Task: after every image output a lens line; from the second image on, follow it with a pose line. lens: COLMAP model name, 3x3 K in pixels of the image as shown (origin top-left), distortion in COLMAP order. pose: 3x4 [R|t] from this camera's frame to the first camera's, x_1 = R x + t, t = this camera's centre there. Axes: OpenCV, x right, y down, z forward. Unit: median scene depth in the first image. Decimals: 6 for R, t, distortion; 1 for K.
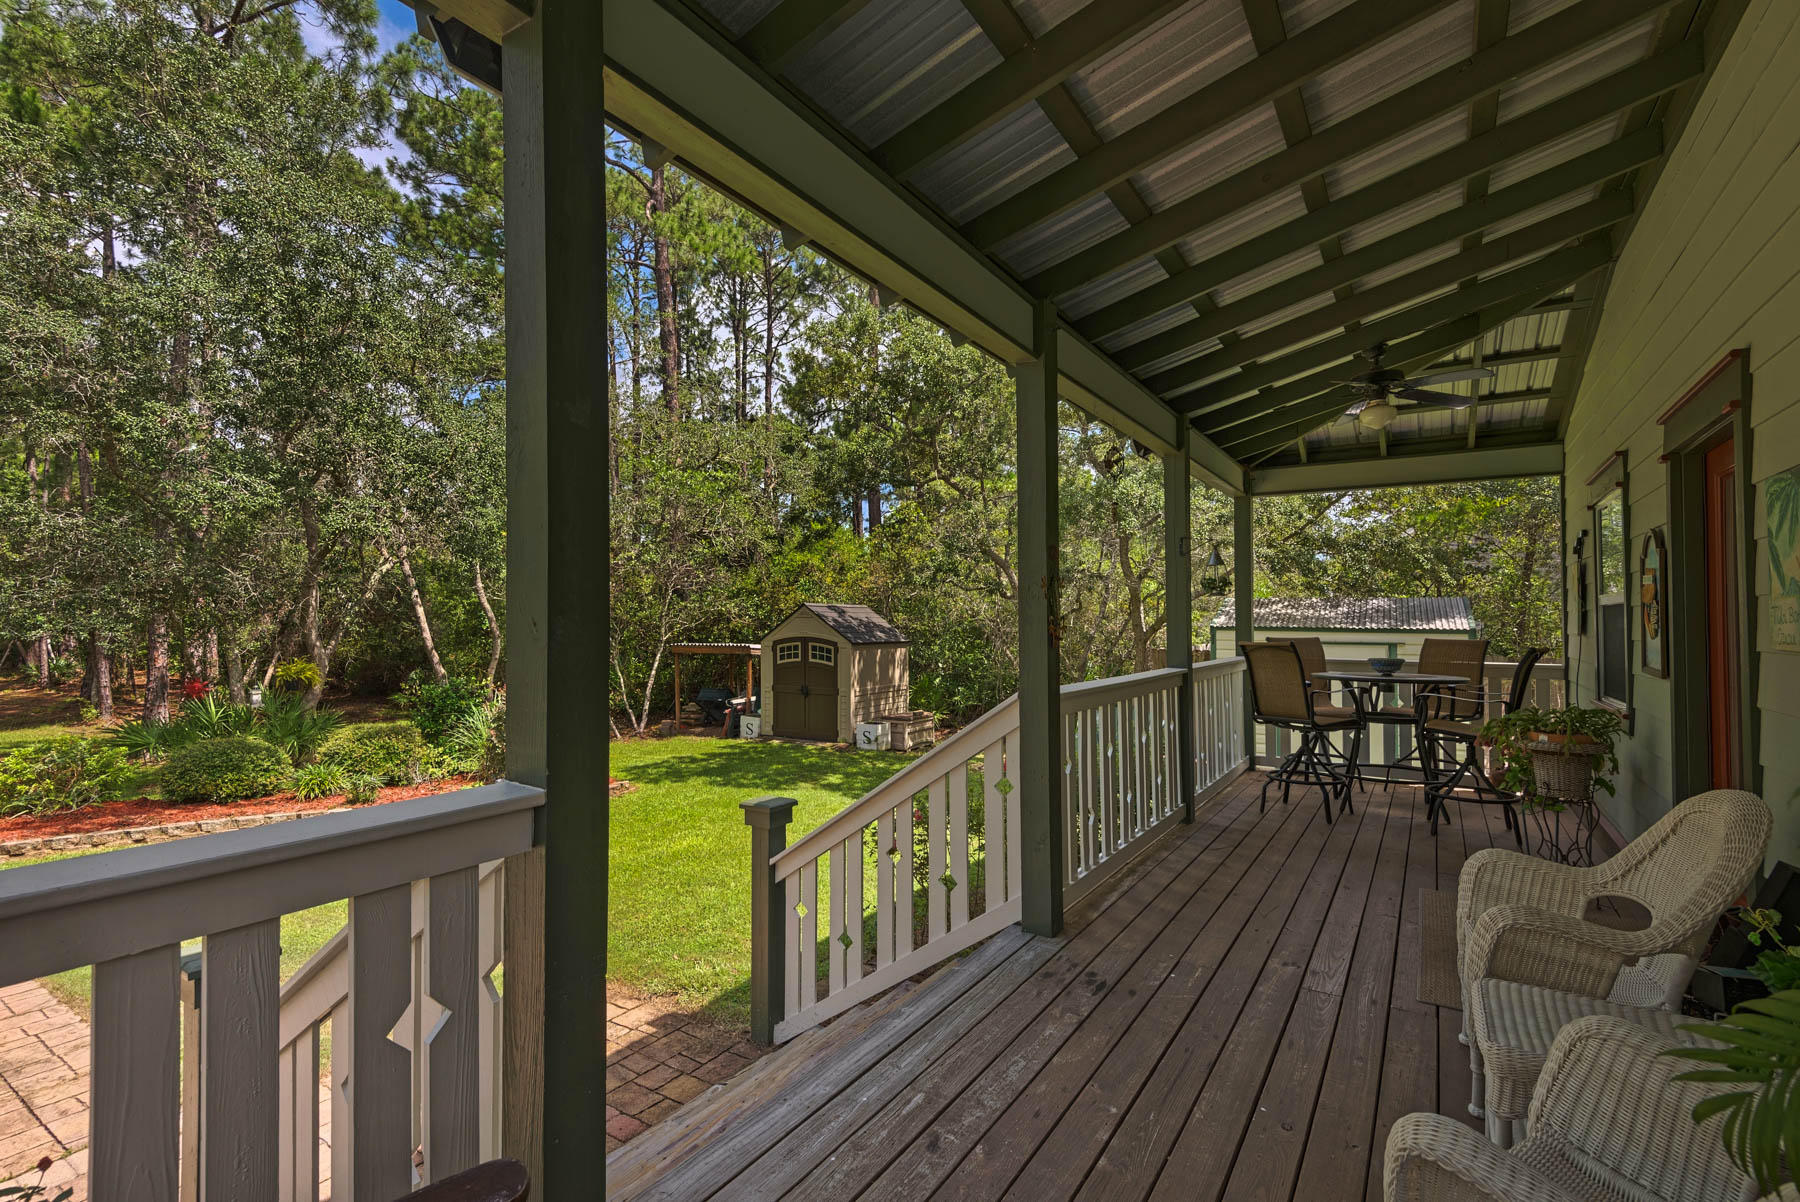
lens RADIAL K [[807.2, 0, 906.6], [0, 807.2, 605.4], [0, 0, 1]] dist [0.023652, -0.013896]
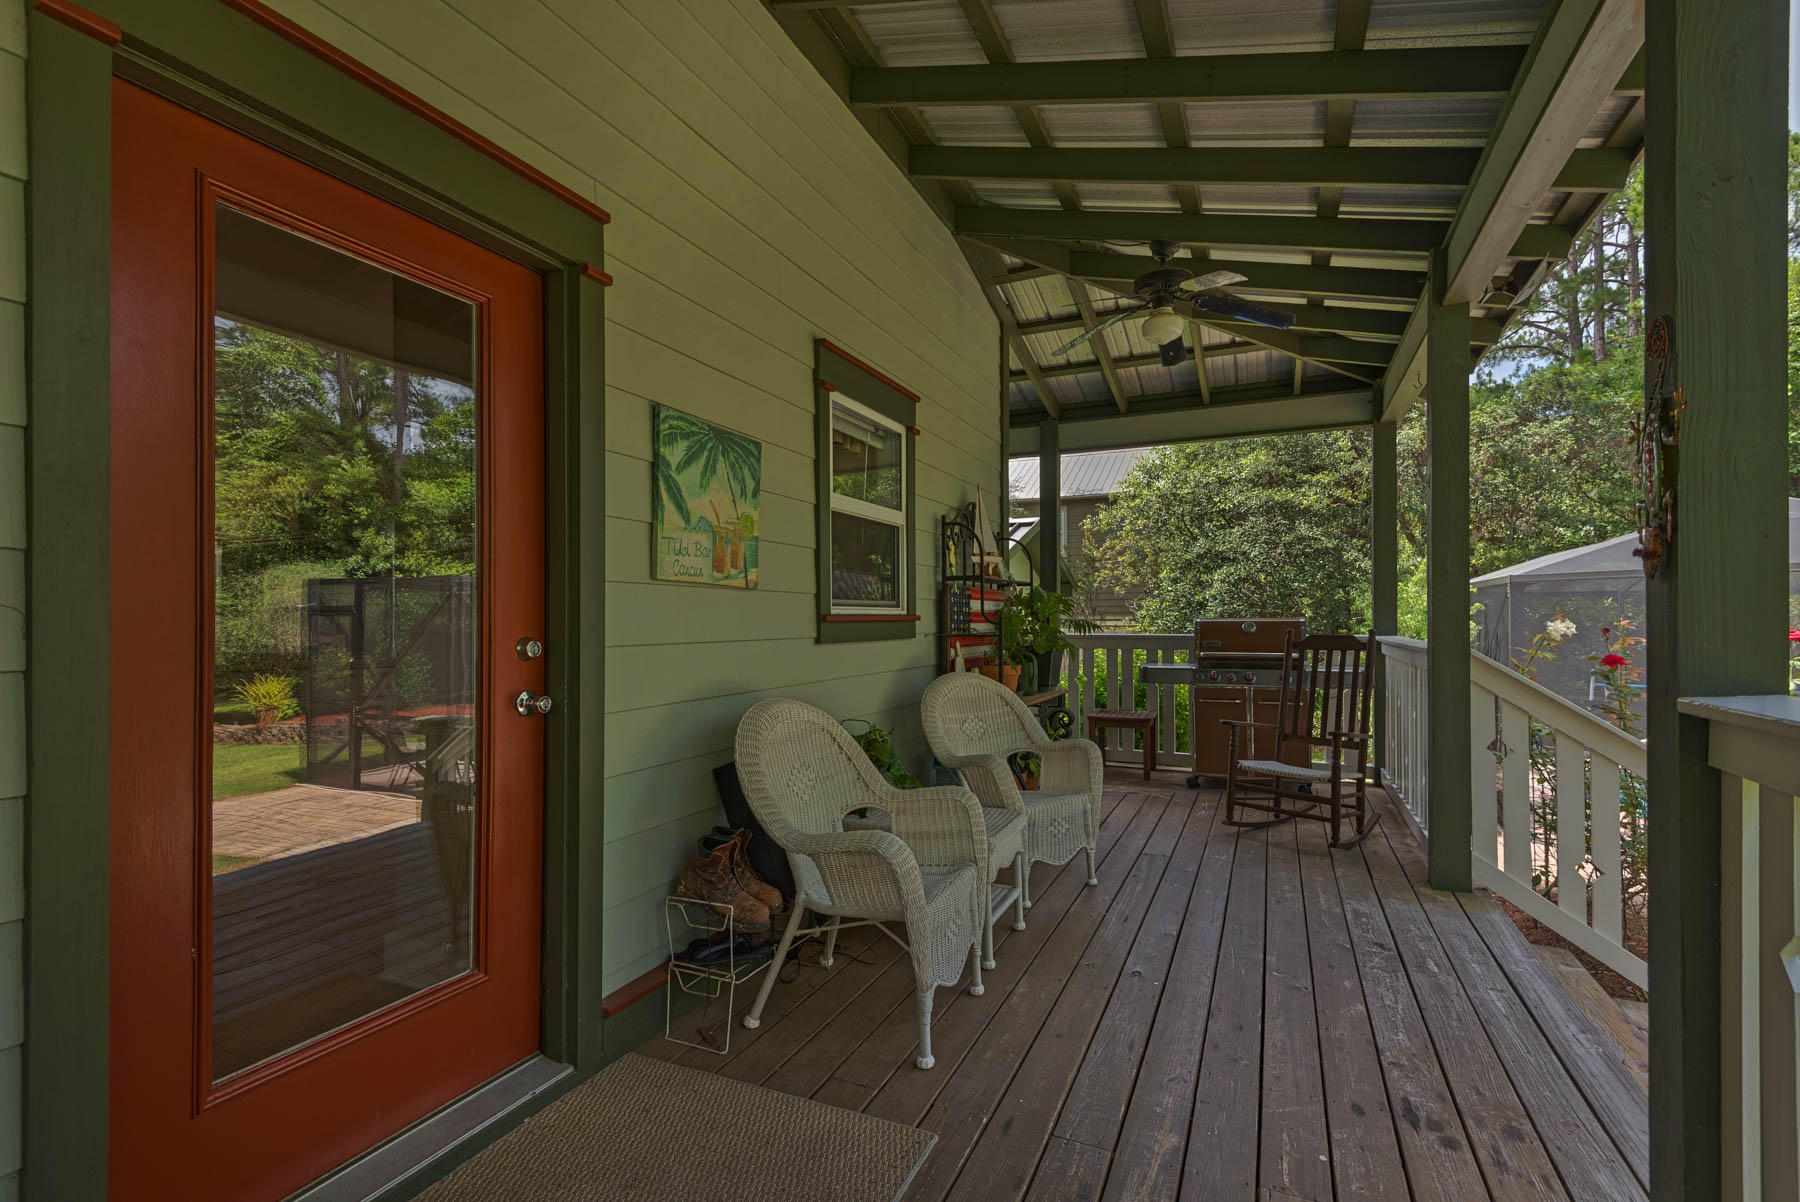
lens RADIAL K [[816.8, 0, 900.3], [0, 816.8, 611.0], [0, 0, 1]] dist [0.026966, -0.015634]
pose [[-0.989200, -0.004669, -0.146497, 0.849070], [-0.000953, 0.999676, -0.025424, 0.106725], [0.146569, -0.025010, -0.988884, 1.847448]]
